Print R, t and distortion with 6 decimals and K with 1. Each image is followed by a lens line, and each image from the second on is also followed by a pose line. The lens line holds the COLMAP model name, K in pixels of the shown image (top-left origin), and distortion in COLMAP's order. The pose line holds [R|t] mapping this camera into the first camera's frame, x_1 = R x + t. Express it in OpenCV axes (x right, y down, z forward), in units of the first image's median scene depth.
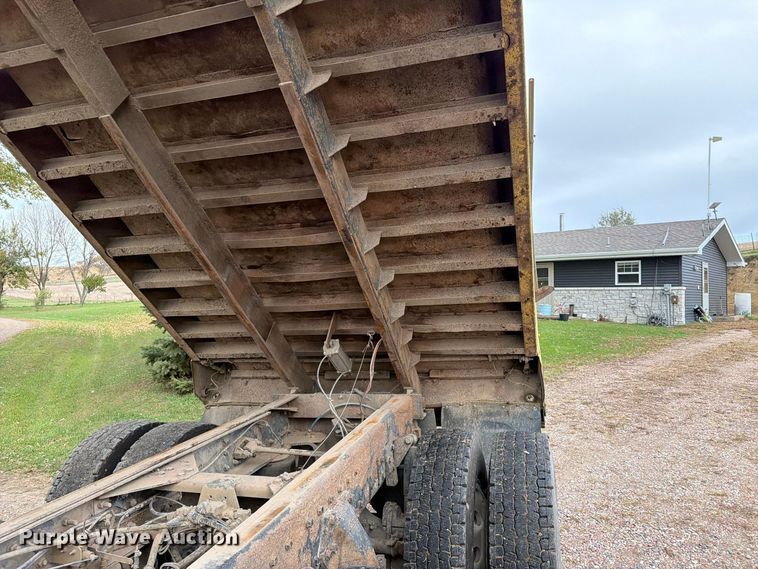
lens RADIAL K [[521.9, 0, 379.0], [0, 521.9, 284.5], [0, 0, 1]] dist [0.078350, -0.096664]
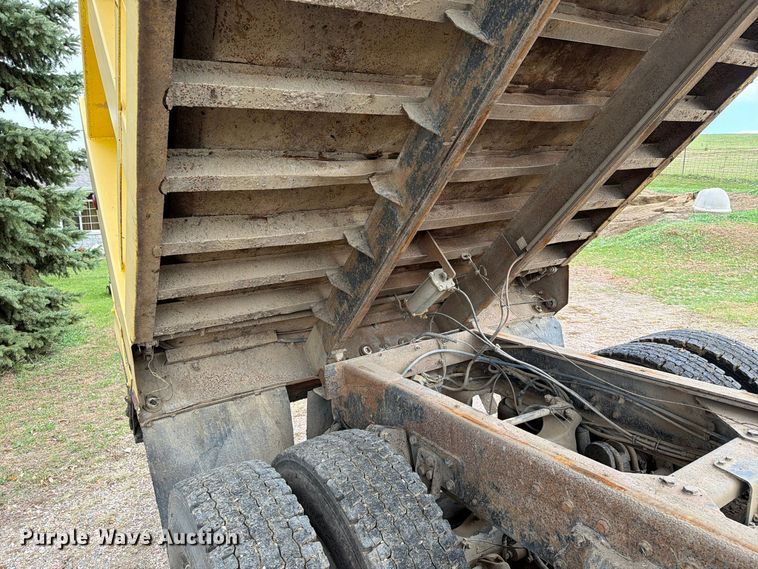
lens RADIAL K [[521.9, 0, 379.0], [0, 521.9, 284.5], [0, 0, 1]] dist [0.078350, -0.096664]
pose [[0.696217, -0.133226, 0.705360, -0.590835], [0.031639, 0.987367, 0.155261, 0.017196], [-0.717134, -0.085778, 0.691636, 0.532636]]
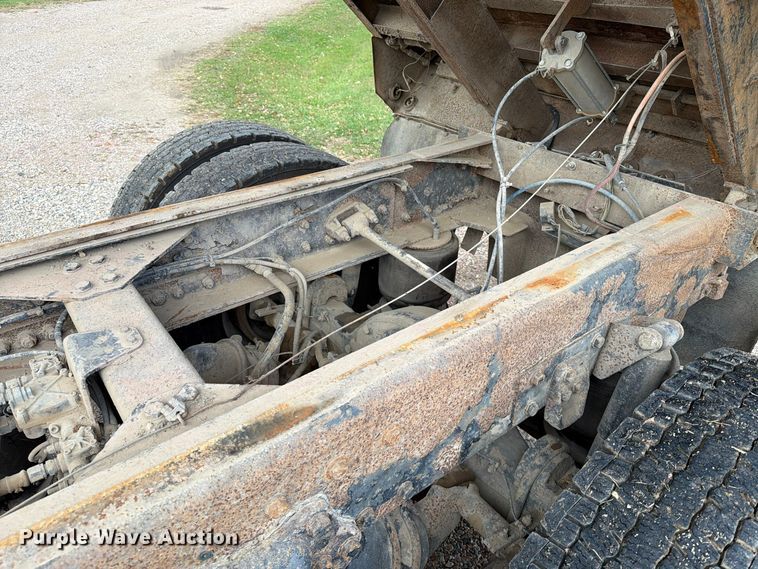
lens RADIAL K [[521.9, 0, 379.0], [0, 521.9, 284.5], [0, 0, 1]] dist [0.078350, -0.096664]
pose [[0.799265, 0.365735, -0.476879, 0.055698], [-0.040834, 0.824719, 0.564067, 0.039053], [0.599590, -0.431366, 0.674103, 0.510650]]
